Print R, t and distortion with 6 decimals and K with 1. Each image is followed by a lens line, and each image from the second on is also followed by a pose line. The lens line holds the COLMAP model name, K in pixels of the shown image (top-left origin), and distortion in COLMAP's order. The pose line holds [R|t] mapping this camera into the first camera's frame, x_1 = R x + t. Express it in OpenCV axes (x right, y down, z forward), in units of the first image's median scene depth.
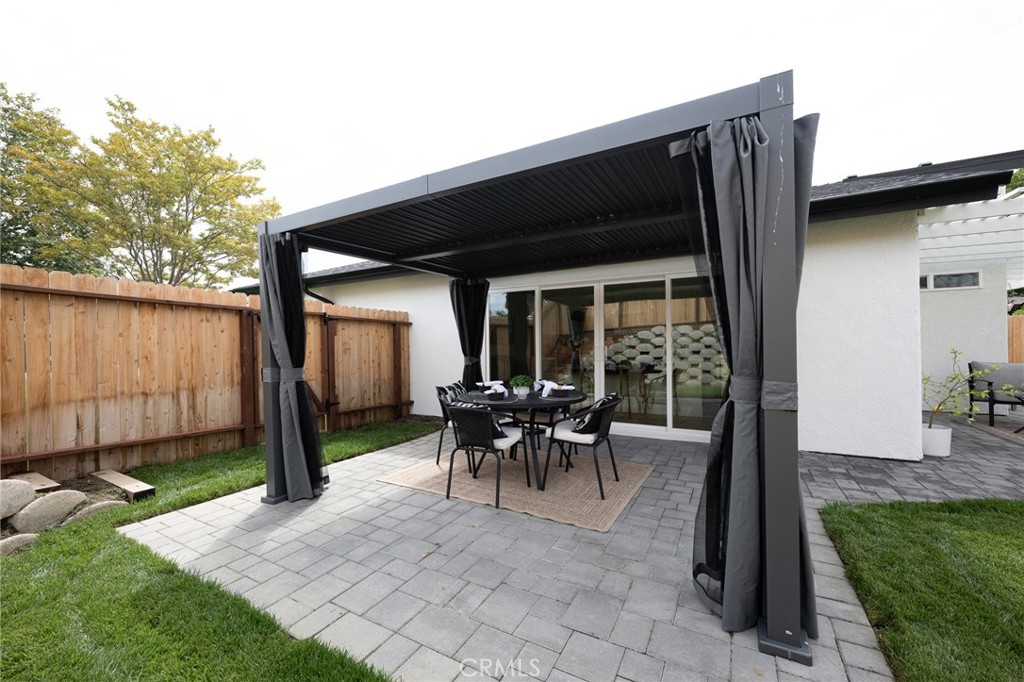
lens RADIAL K [[404.9, 0, 512.0], [0, 404.9, 341.0], [0, 0, 1]] dist [0.000703, 0.000190]
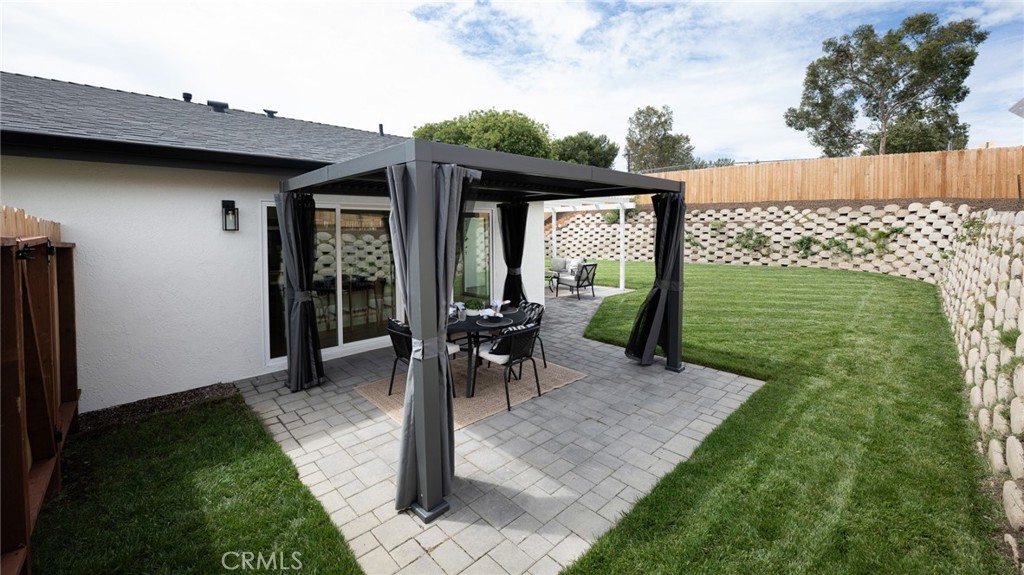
lens RADIAL K [[403.6, 0, 515.1], [0, 403.6, 238.8], [0, 0, 1]] dist [0.000346, -0.000099]
pose [[0.292988, -0.012281, 0.956037, -1.349086], [0.002099, 0.999923, 0.012202, -0.132457], [-0.956114, -0.001568, 0.292991, 0.681499]]
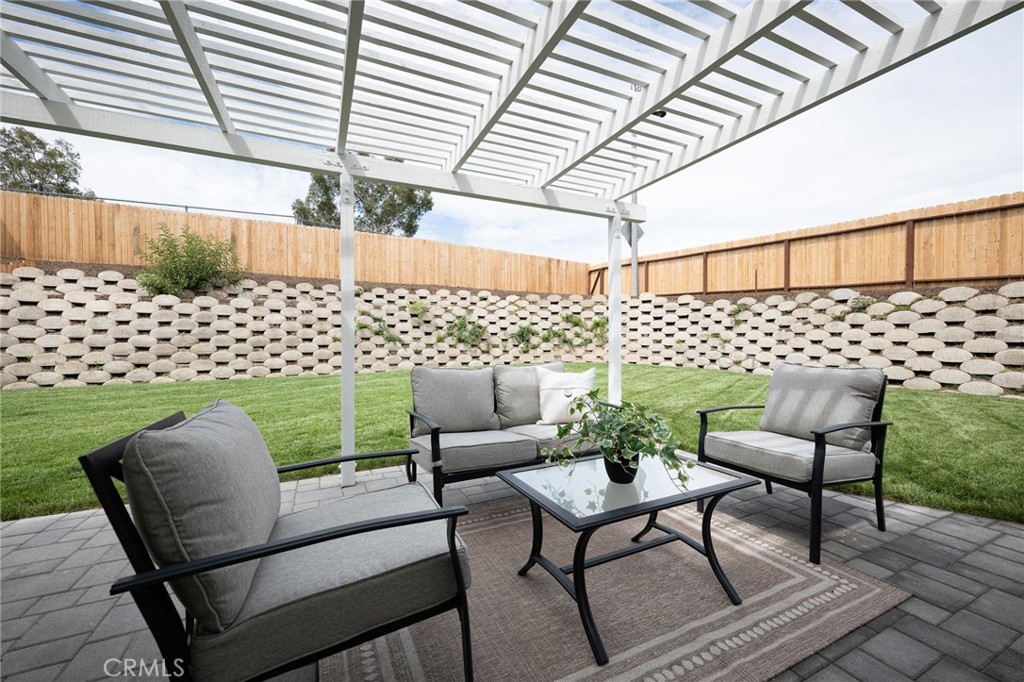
lens RADIAL K [[404.9, 0, 512.0], [0, 404.9, 341.0], [0, 0, 1]] dist [0.000703, 0.000190]
pose [[-0.815962, 0.007553, 0.578056, 1.936586], [0.009572, 0.999954, 0.000446, 0.042093], [-0.578026, 0.005897, -0.815997, 2.114674]]
